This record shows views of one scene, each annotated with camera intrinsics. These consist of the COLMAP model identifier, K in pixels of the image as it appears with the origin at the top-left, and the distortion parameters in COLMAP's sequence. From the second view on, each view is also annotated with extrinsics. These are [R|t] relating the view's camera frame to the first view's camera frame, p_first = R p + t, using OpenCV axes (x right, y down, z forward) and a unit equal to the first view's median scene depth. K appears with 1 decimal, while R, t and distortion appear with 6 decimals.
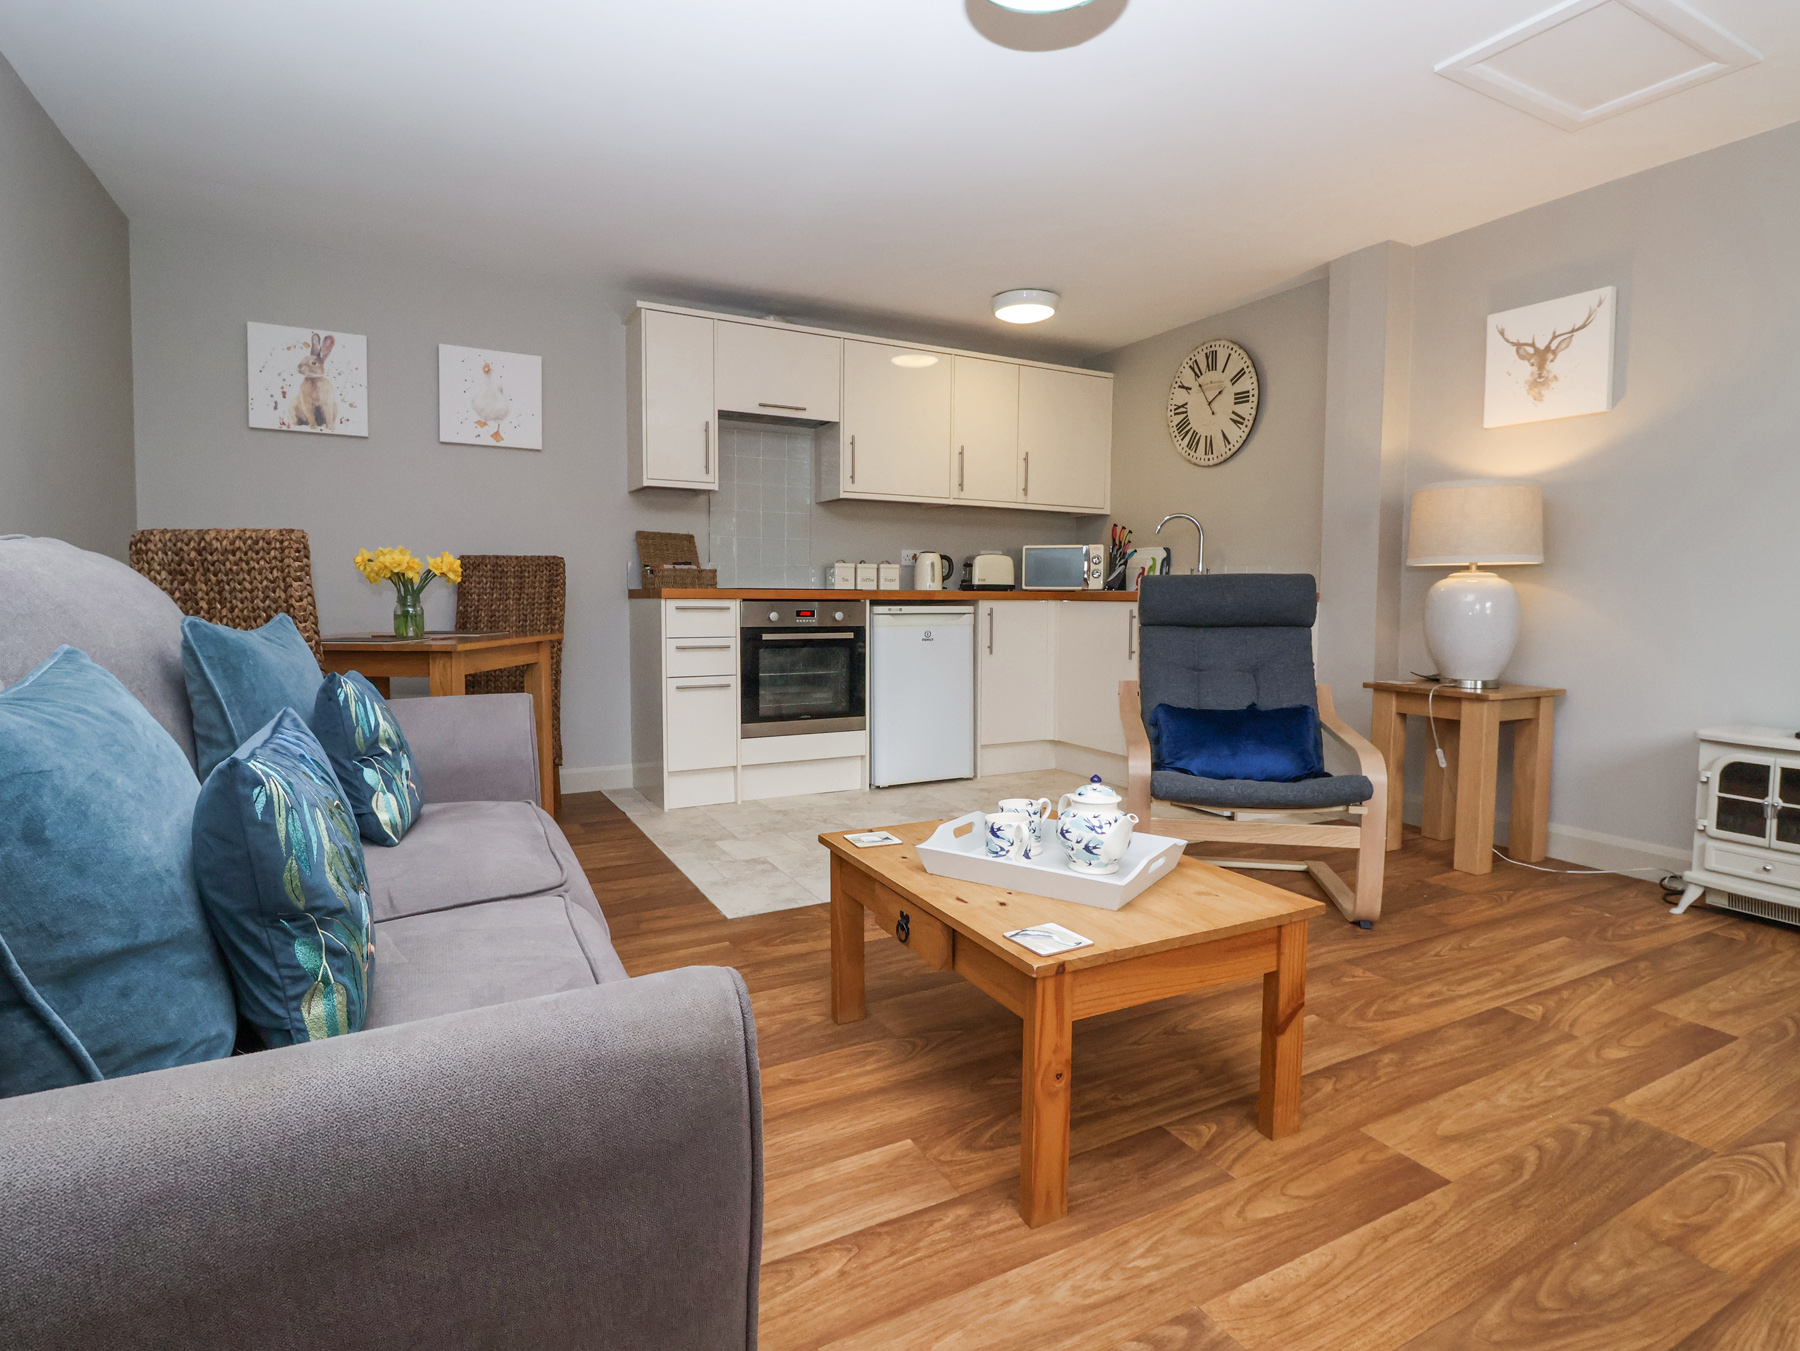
lens RADIAL K [[935.4, 0, 910.1], [0, 935.4, 653.8], [0, 0, 1]] dist [-0.002679, -0.010111]
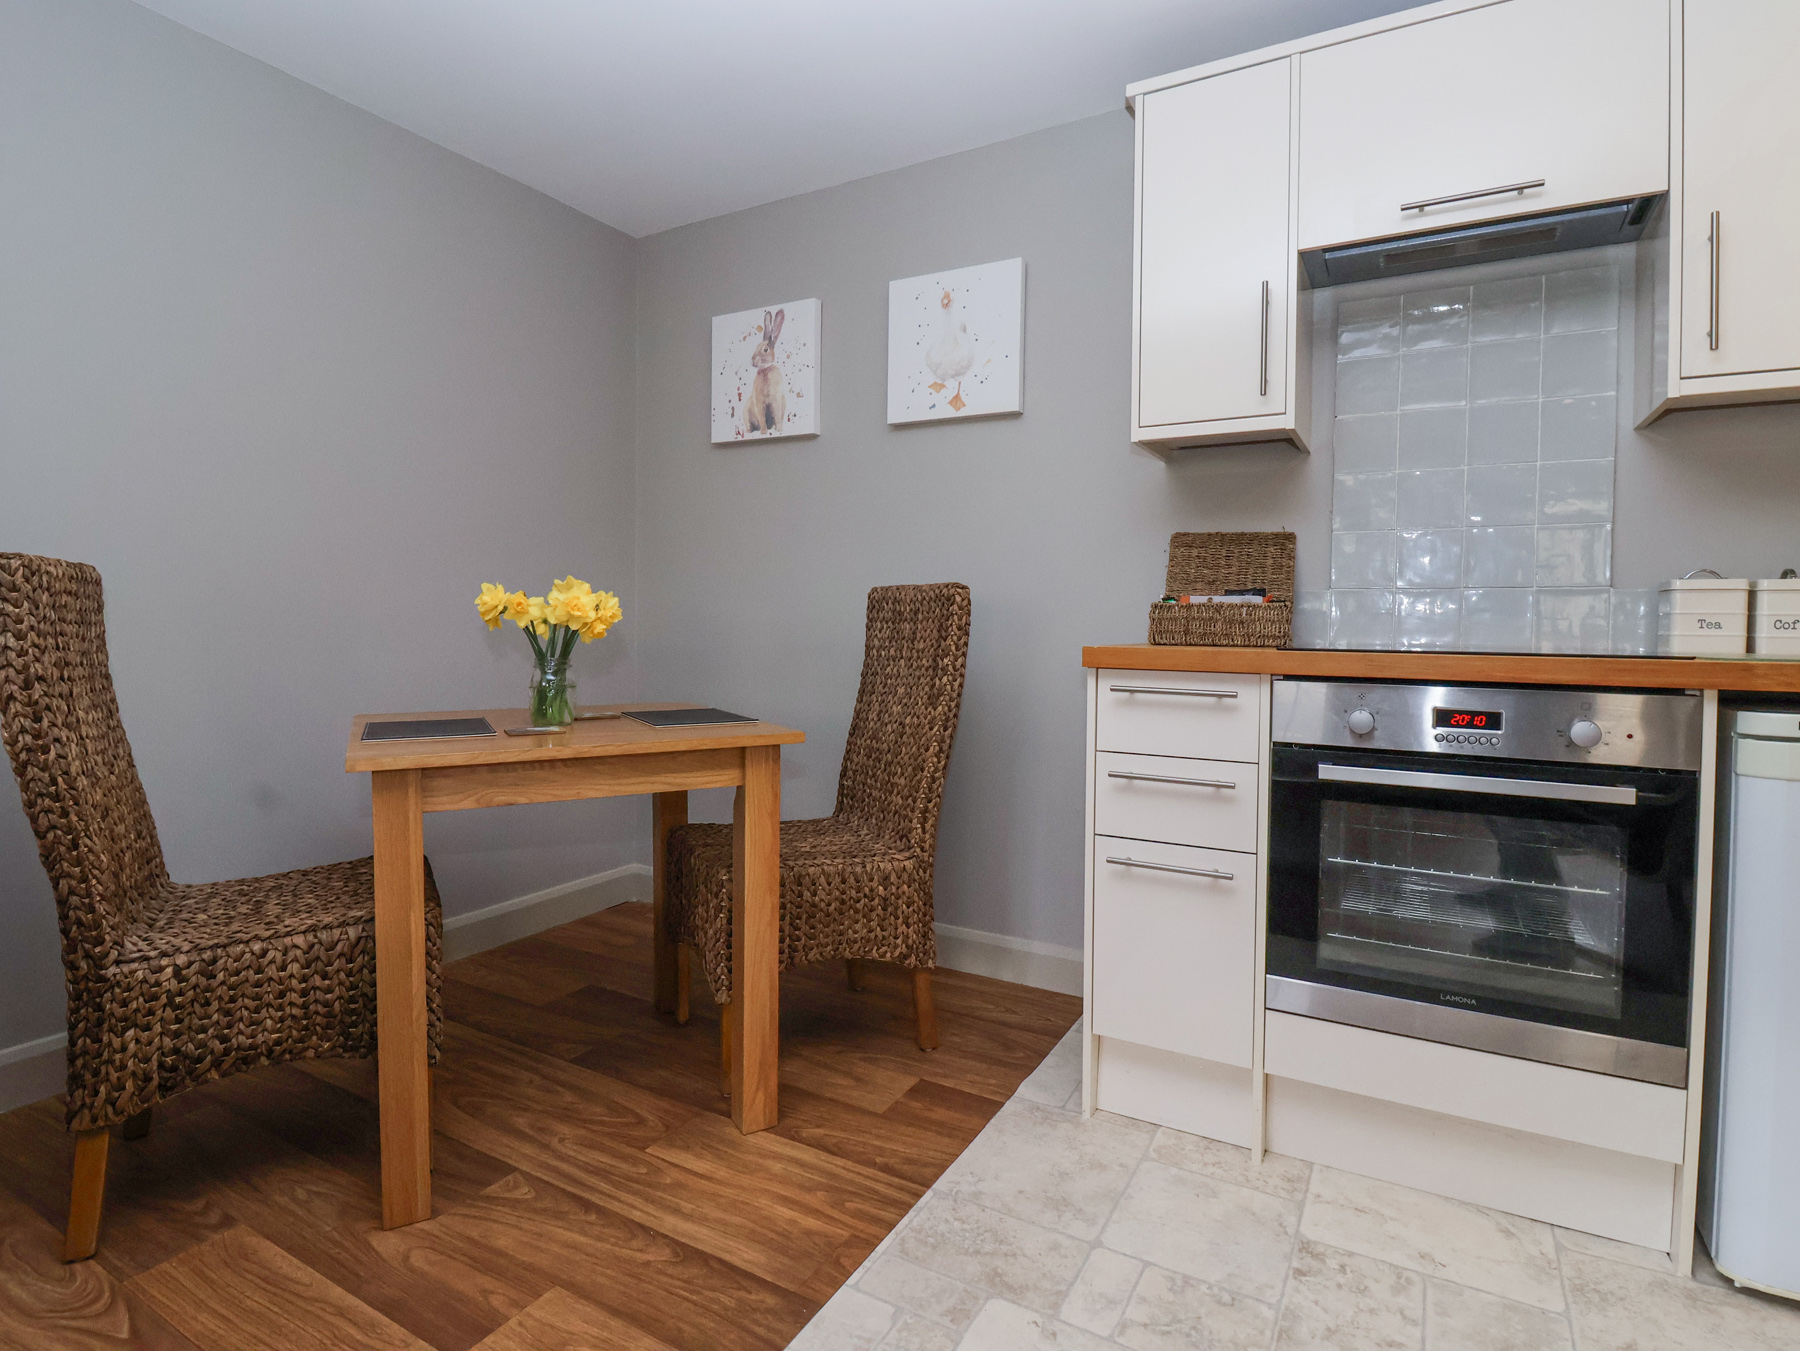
lens RADIAL K [[935.4, 0, 891.0], [0, 935.4, 643.9], [0, 0, 1]] dist [-0.002679, -0.010111]
pose [[0.528425, 0.019246, -0.848762, 0.079350], [-0.061077, 0.998014, -0.015395, -0.054444], [0.846780, 0.059975, 0.528551, 0.626368]]
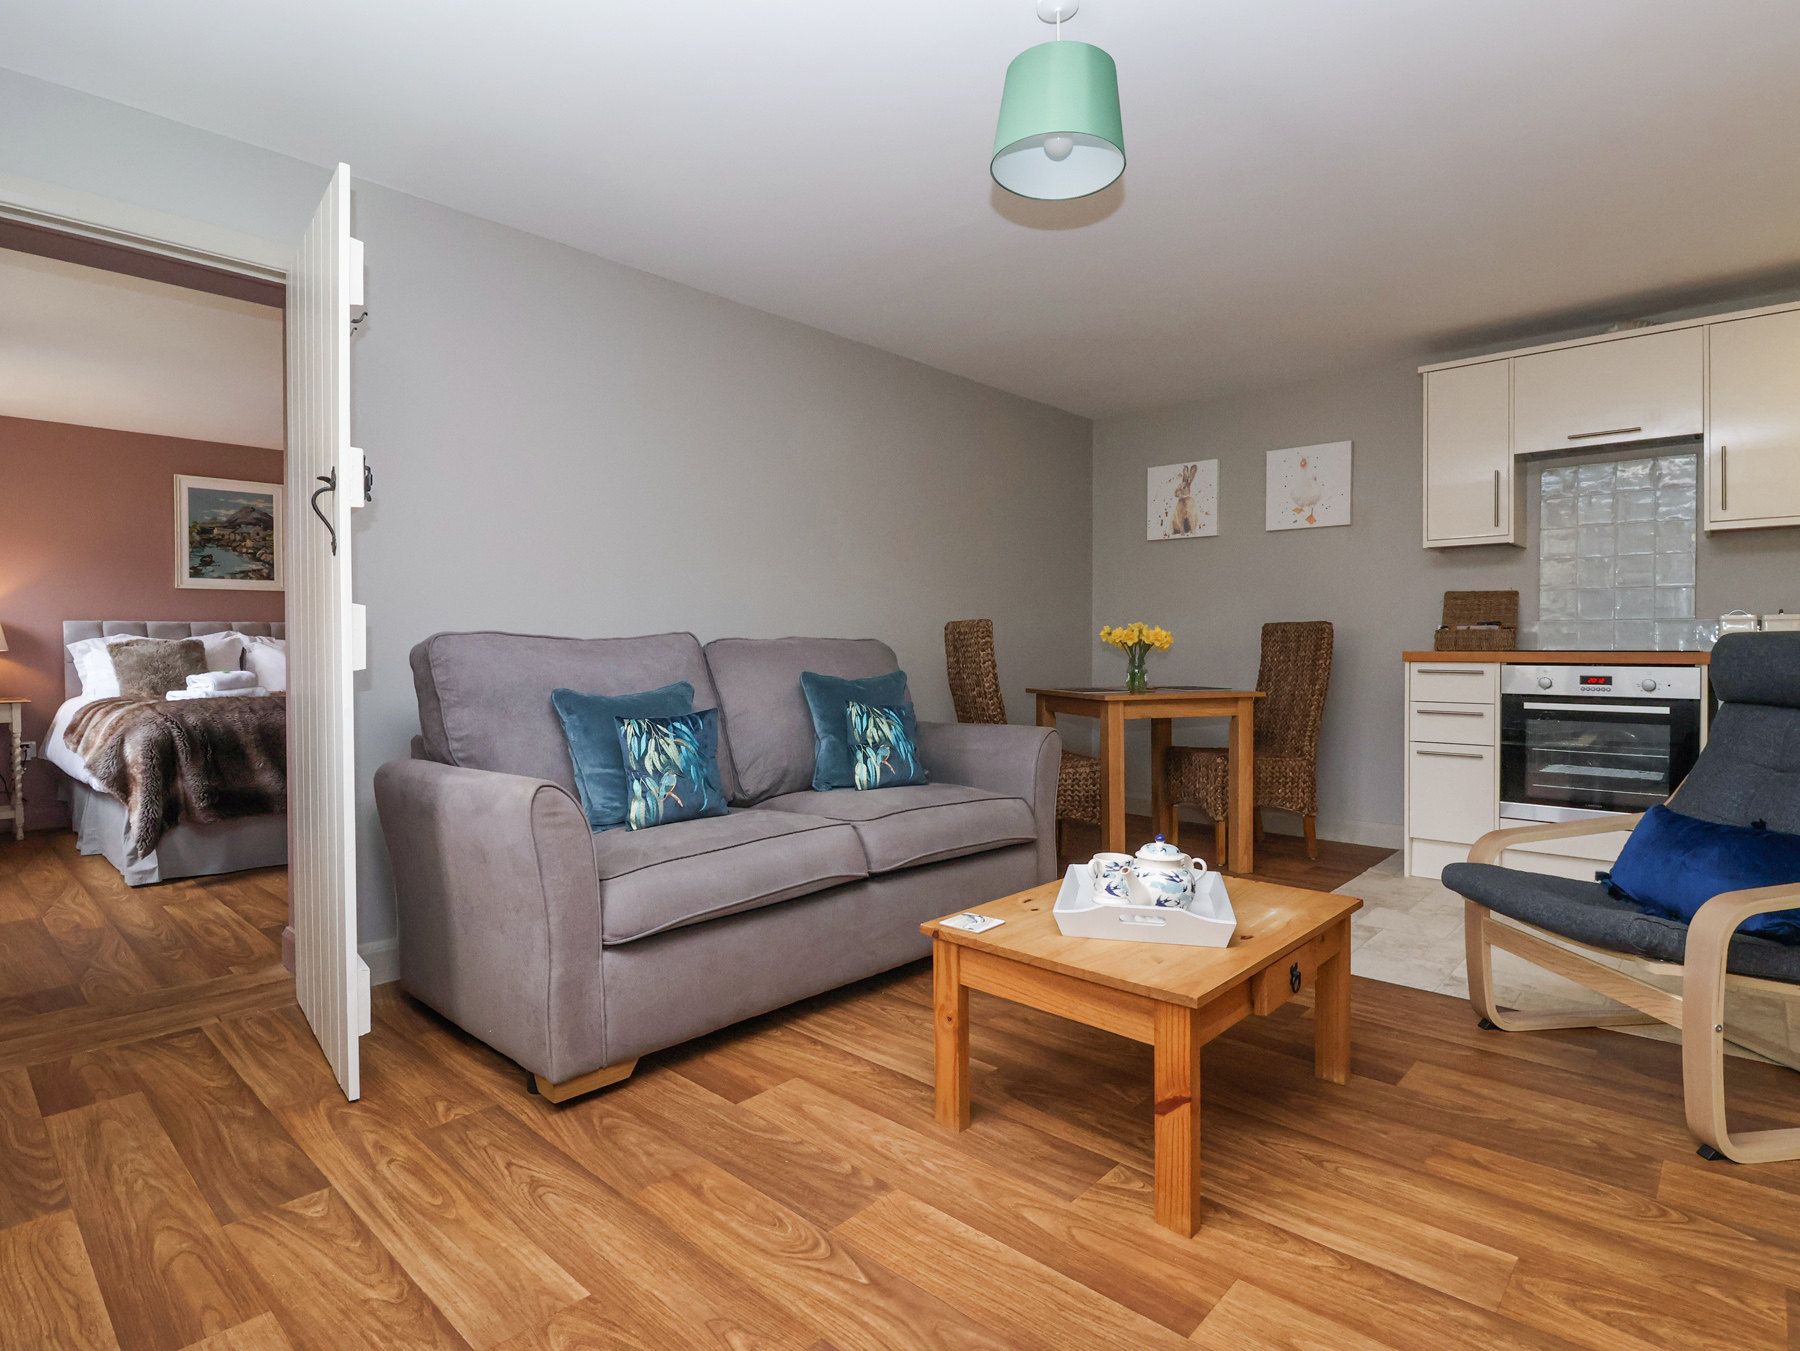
lens RADIAL K [[935.4, 0, 893.7], [0, 935.4, 660.8], [0, 0, 1]] dist [-0.002679, -0.010111]
pose [[0.330678, 0.007124, -0.943717, 0.467977], [-0.056138, 0.998349, -0.012134, -0.016293], [0.942073, 0.056990, 0.330532, 0.145690]]
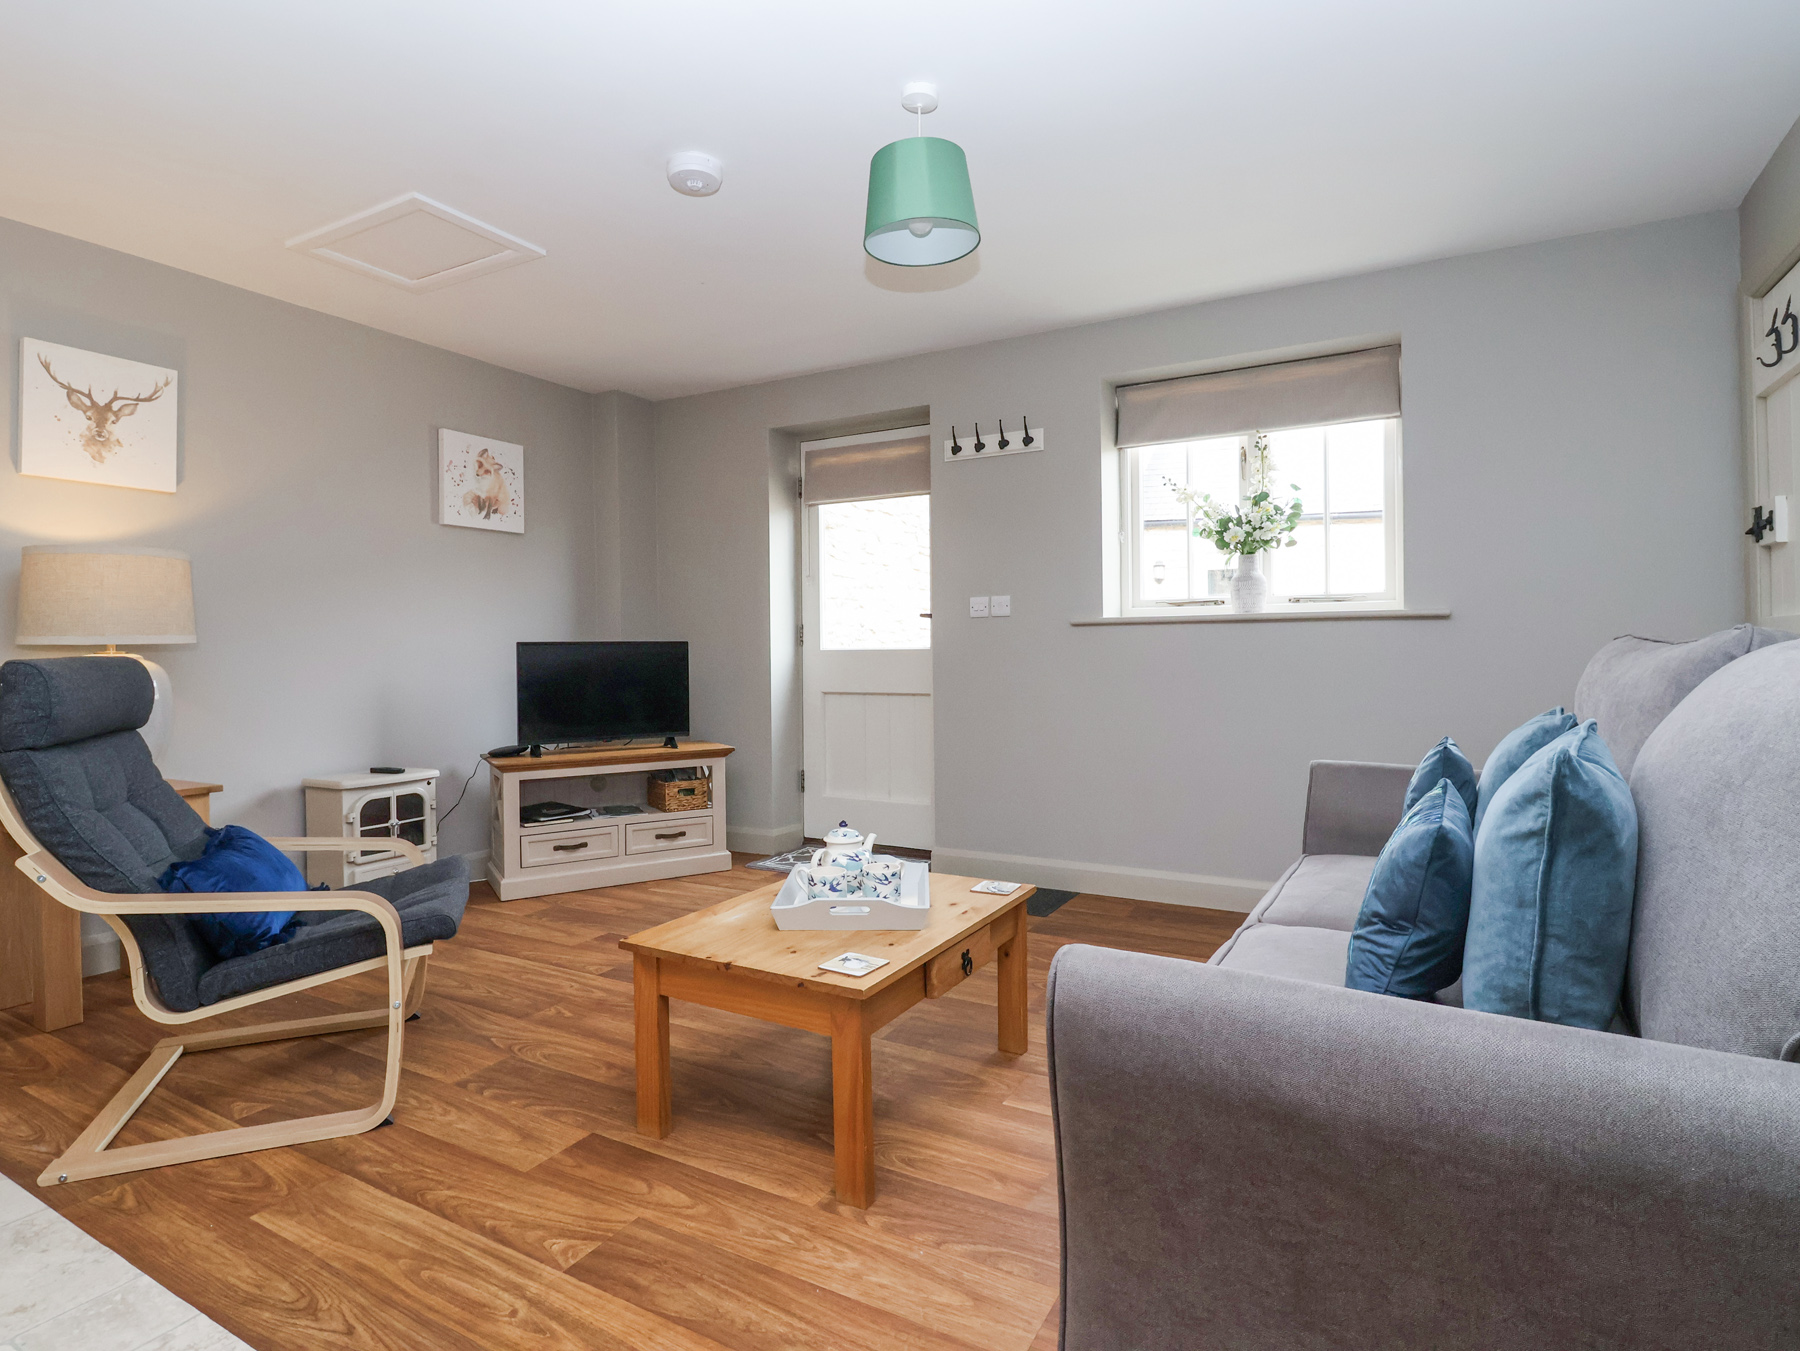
lens RADIAL K [[935.4, 0, 893.0], [0, 935.4, 656.0], [0, 0, 1]] dist [-0.002679, -0.010111]
pose [[-0.538524, -0.002833, 0.842606, -0.387277], [0.064586, 0.996914, 0.044630, -0.061650], [-0.840131, 0.078455, -0.536679, 0.684720]]
